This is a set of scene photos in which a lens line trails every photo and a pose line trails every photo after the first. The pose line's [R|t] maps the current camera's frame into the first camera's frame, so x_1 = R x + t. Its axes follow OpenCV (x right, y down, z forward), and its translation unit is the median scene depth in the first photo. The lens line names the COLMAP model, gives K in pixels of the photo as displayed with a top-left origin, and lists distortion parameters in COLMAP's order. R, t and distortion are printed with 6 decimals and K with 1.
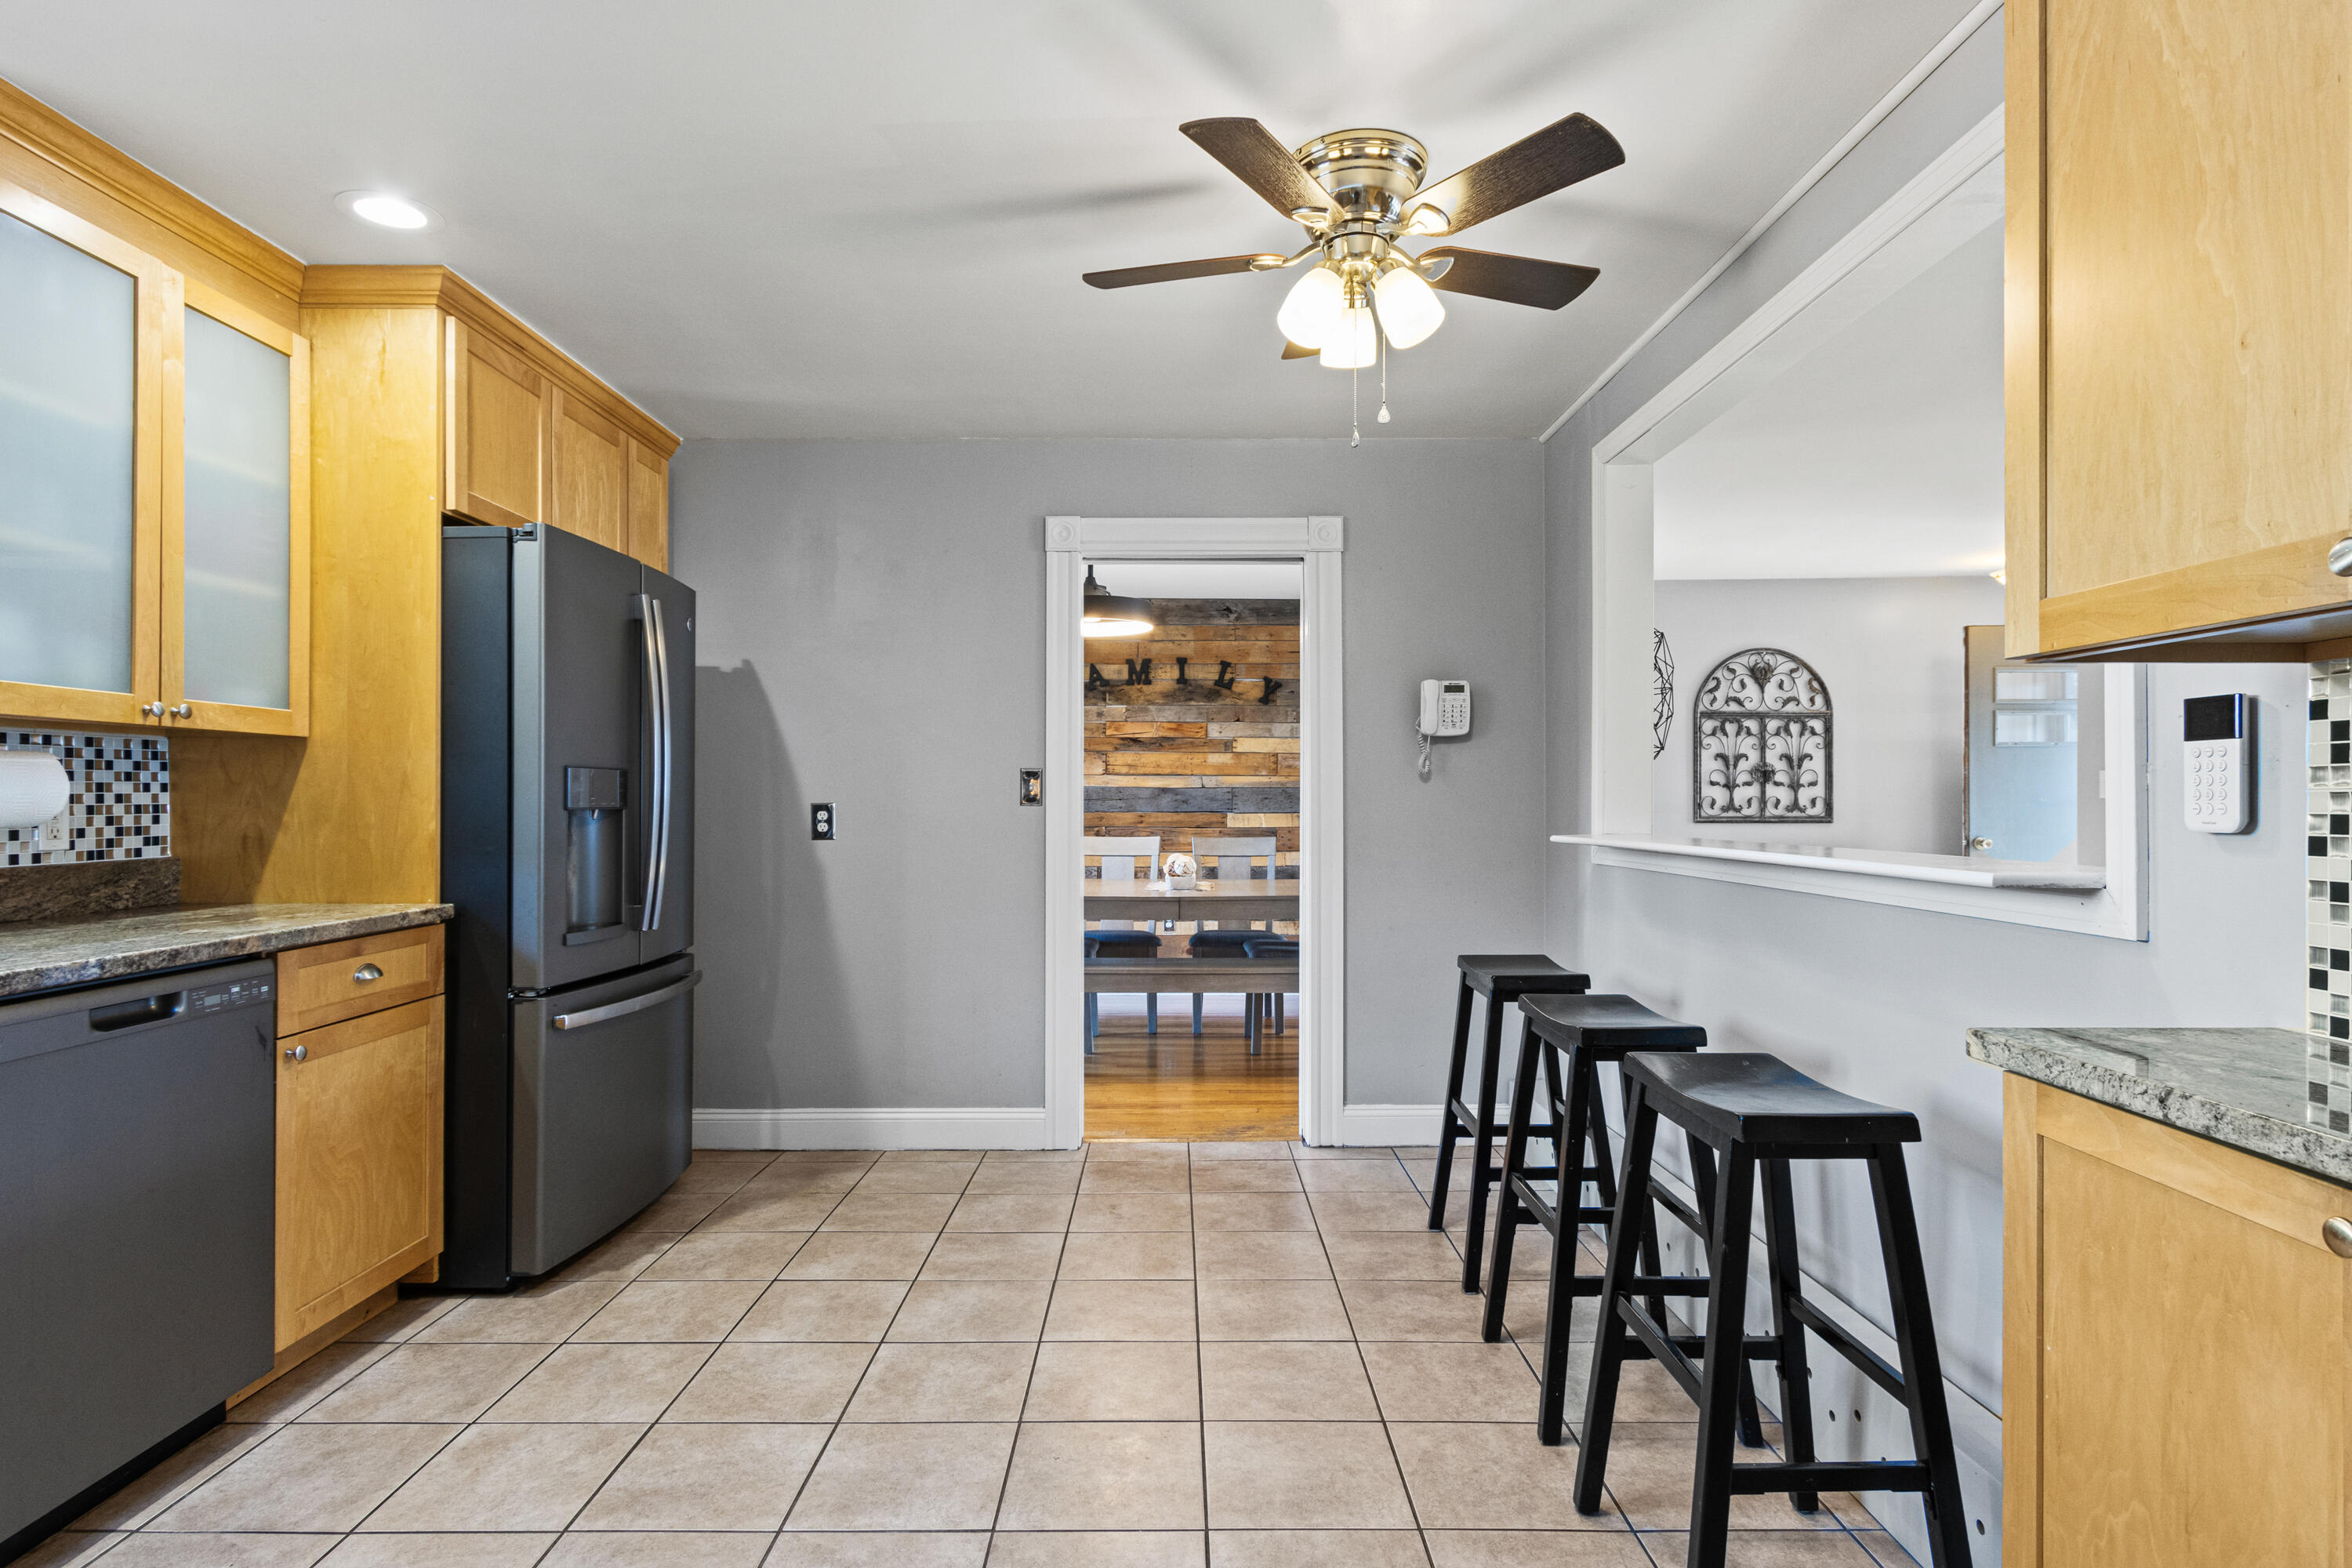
lens RADIAL K [[1214.9, 0, 1167.0], [0, 1214.9, 797.9], [0, 0, 1]] dist [-0.000096, -0.001620]
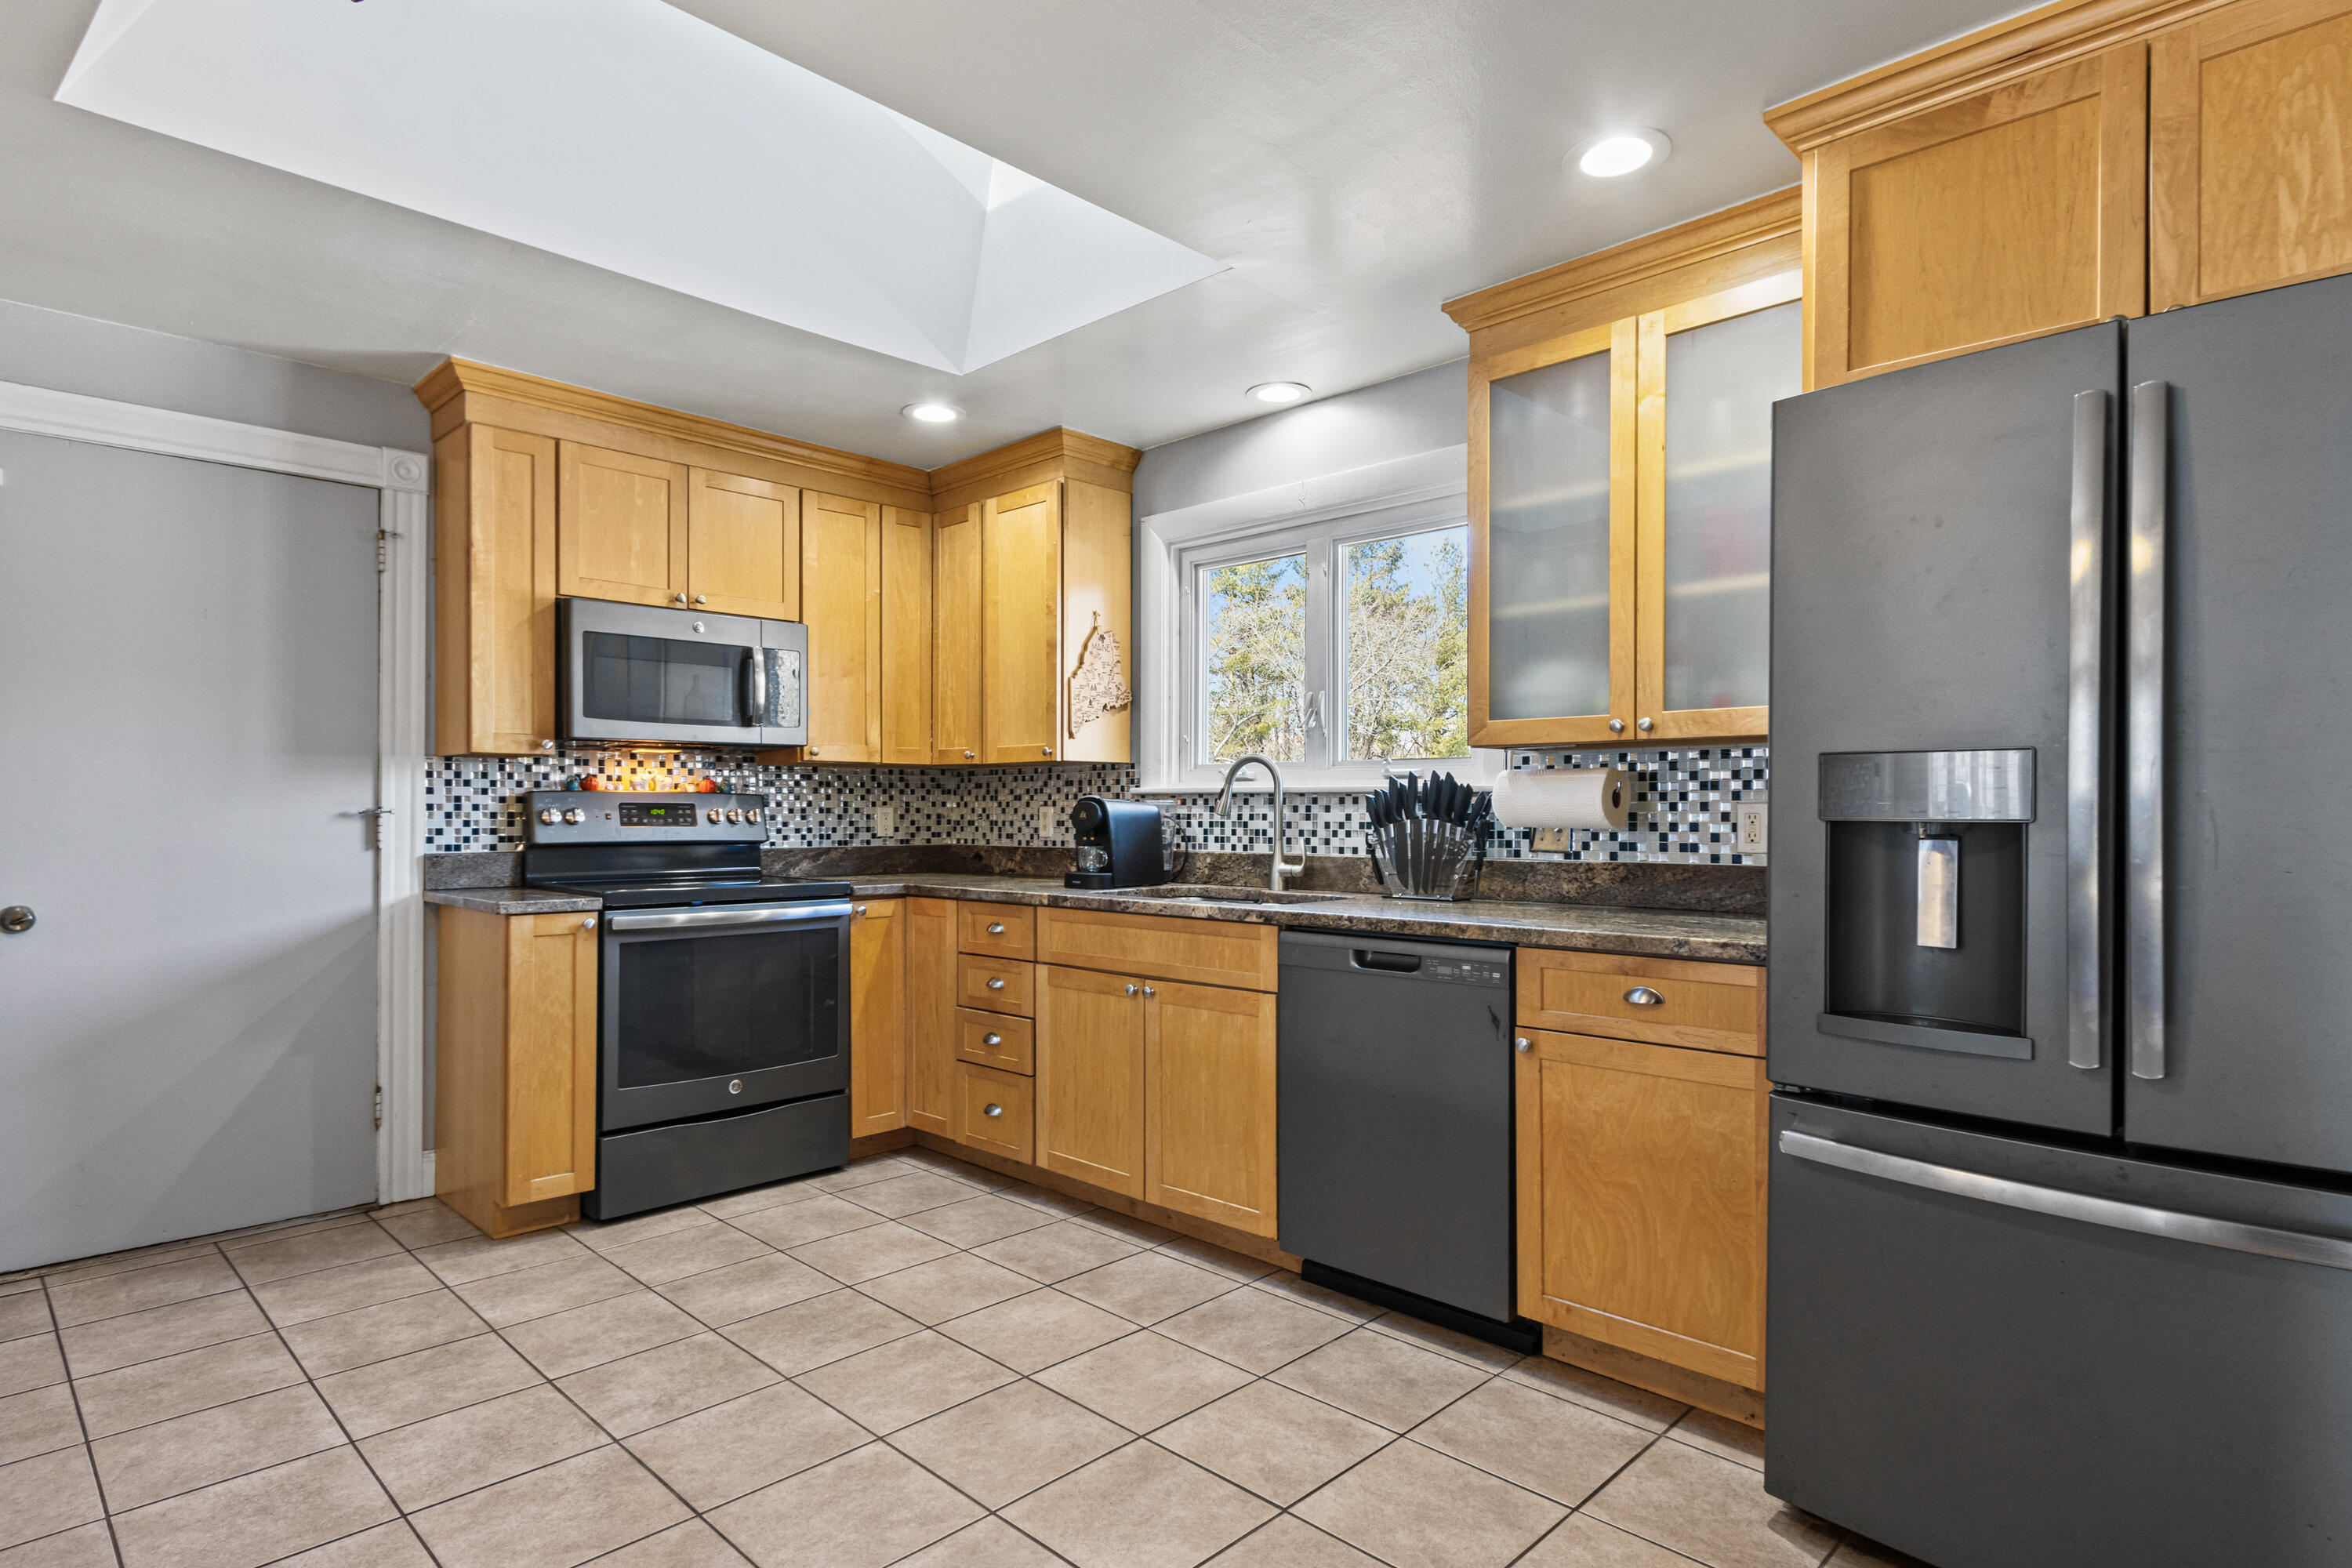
lens RADIAL K [[1214.9, 0, 1184.2], [0, 1214.9, 821.6], [0, 0, 1]] dist [-0.000096, -0.001620]
pose [[-0.687371, 0.005649, -0.726285, 0.142755], [-0.000660, 0.999964, 0.008402, 0.003294], [0.726306, 0.006255, -0.687343, 0.831008]]
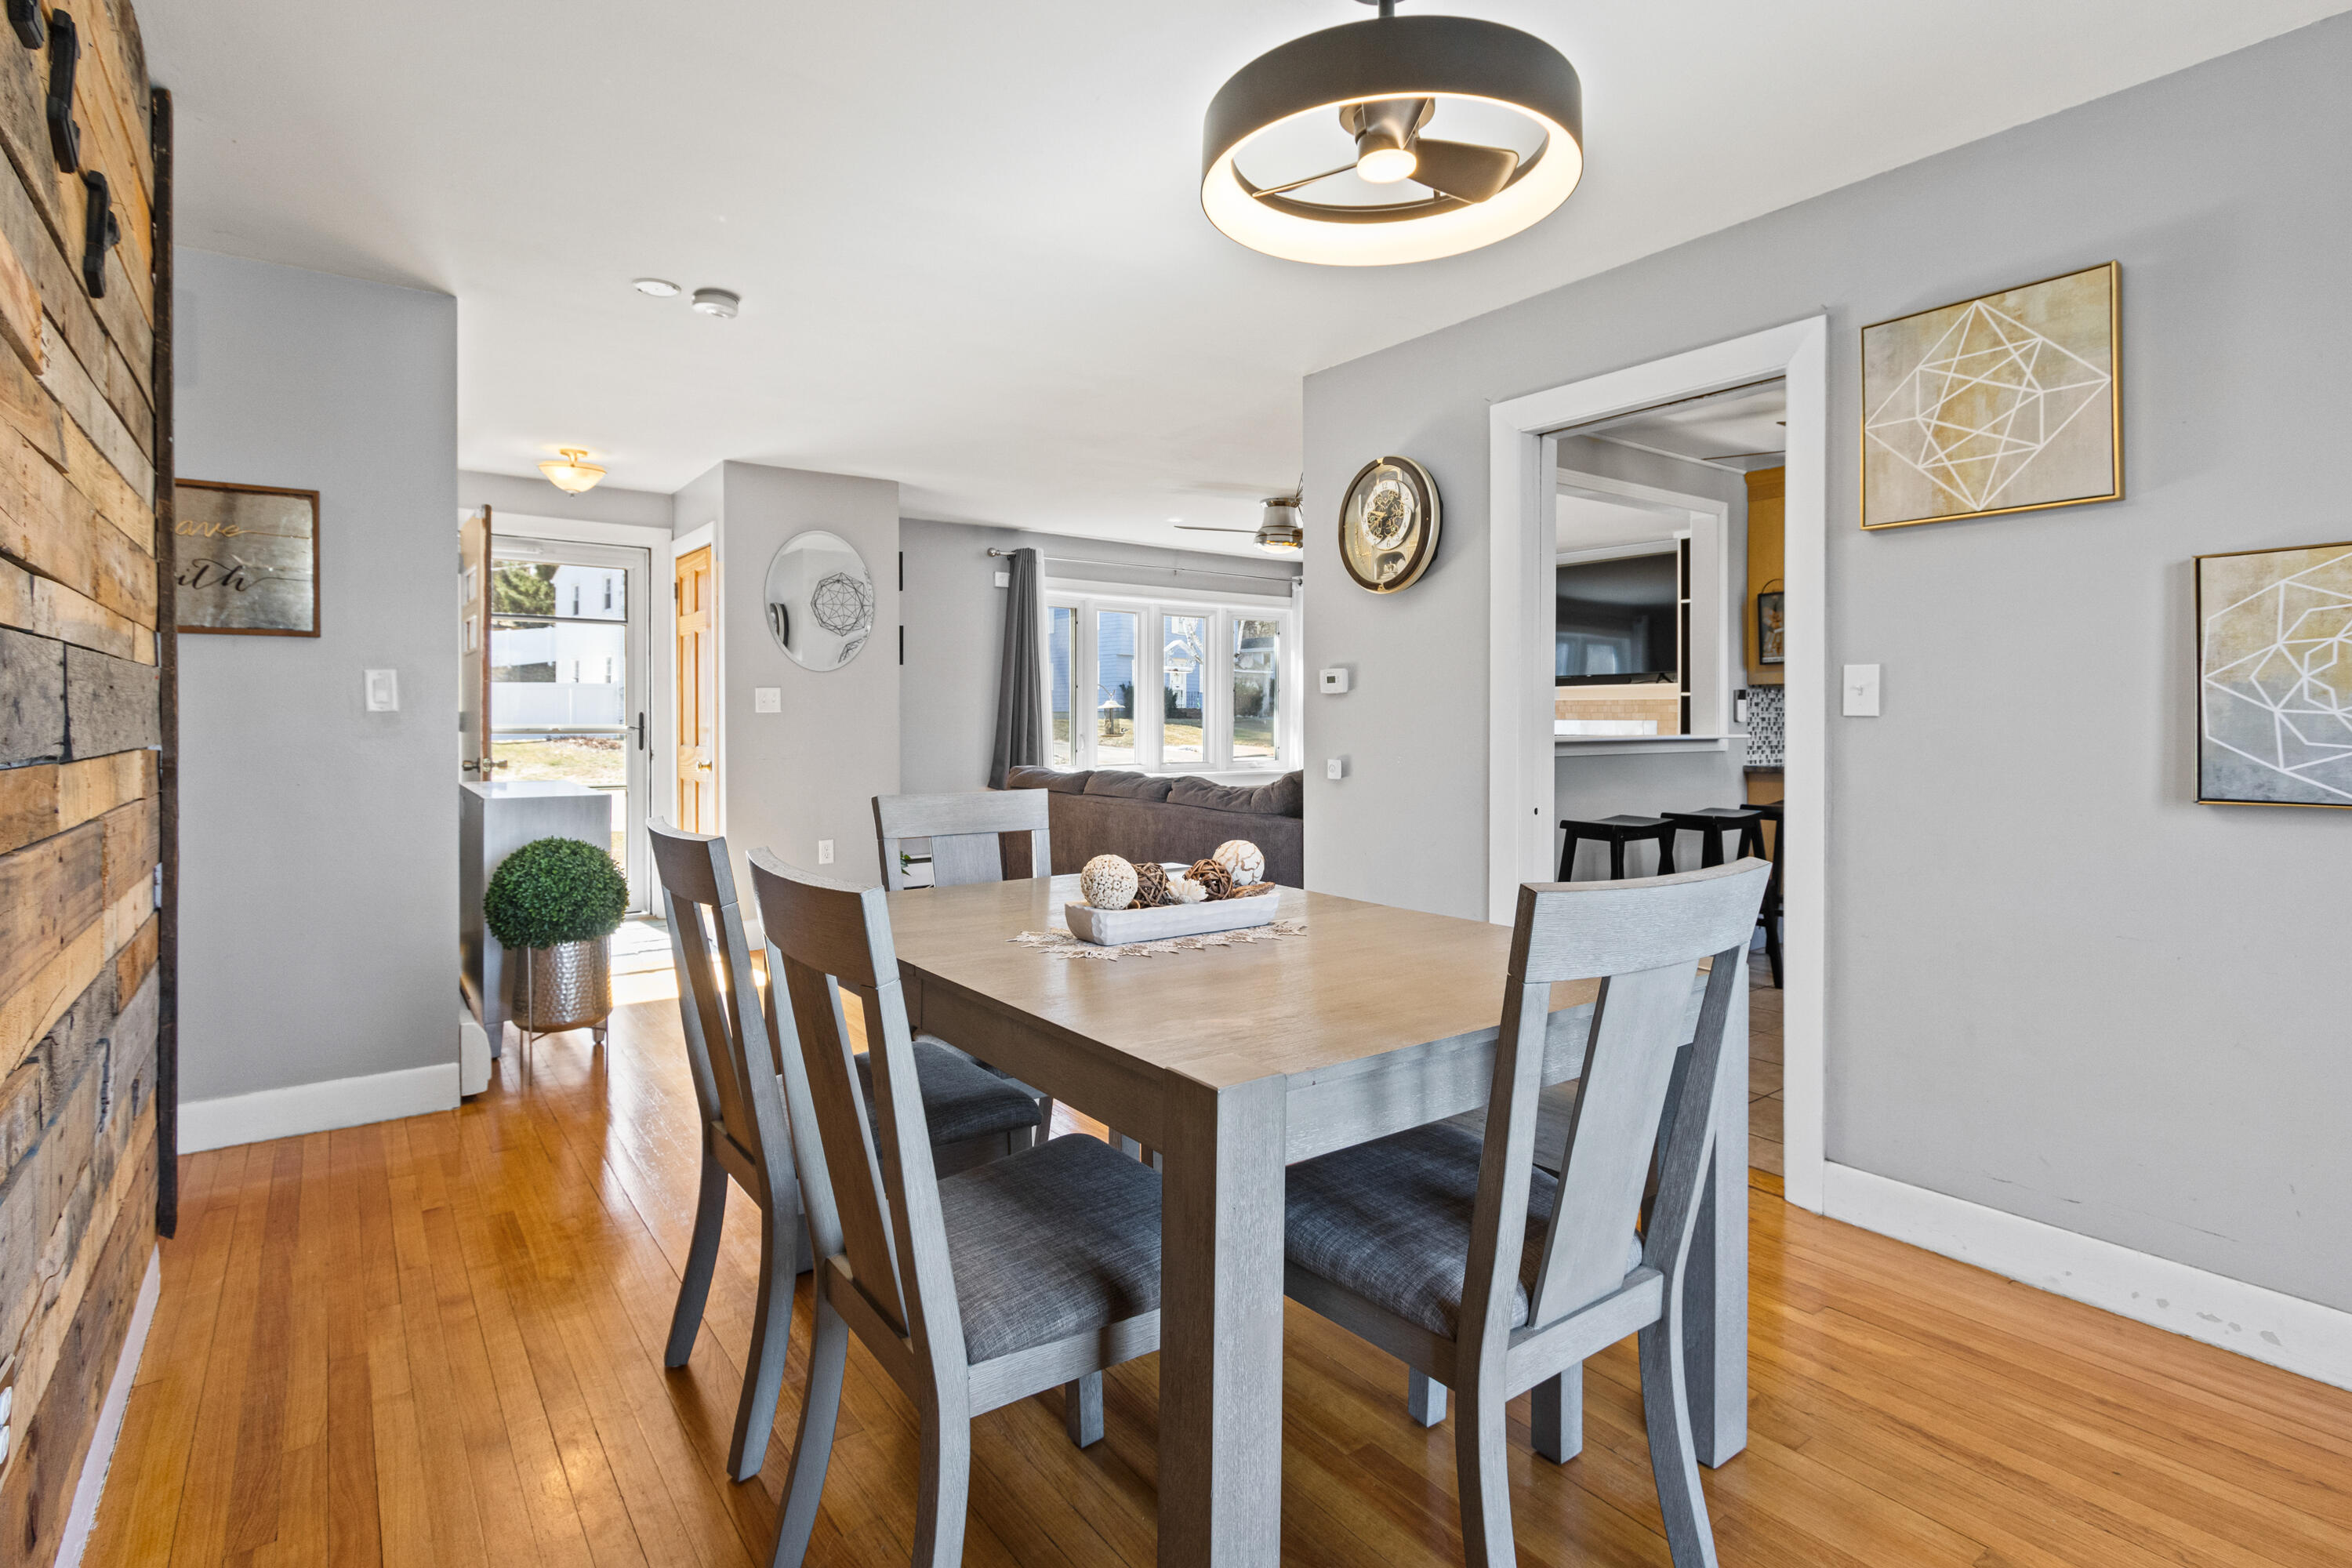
lens RADIAL K [[1138.4, 0, 1163.8], [0, 1138.4, 717.4], [0, 0, 1]] dist [0.000744, -0.000218]
pose [[-0.598866, 0.000064, 0.800849, -0.381639], [-0.001696, 0.999998, -0.001348, 0.007660], [-0.800847, -0.002166, -0.598865, 1.690765]]
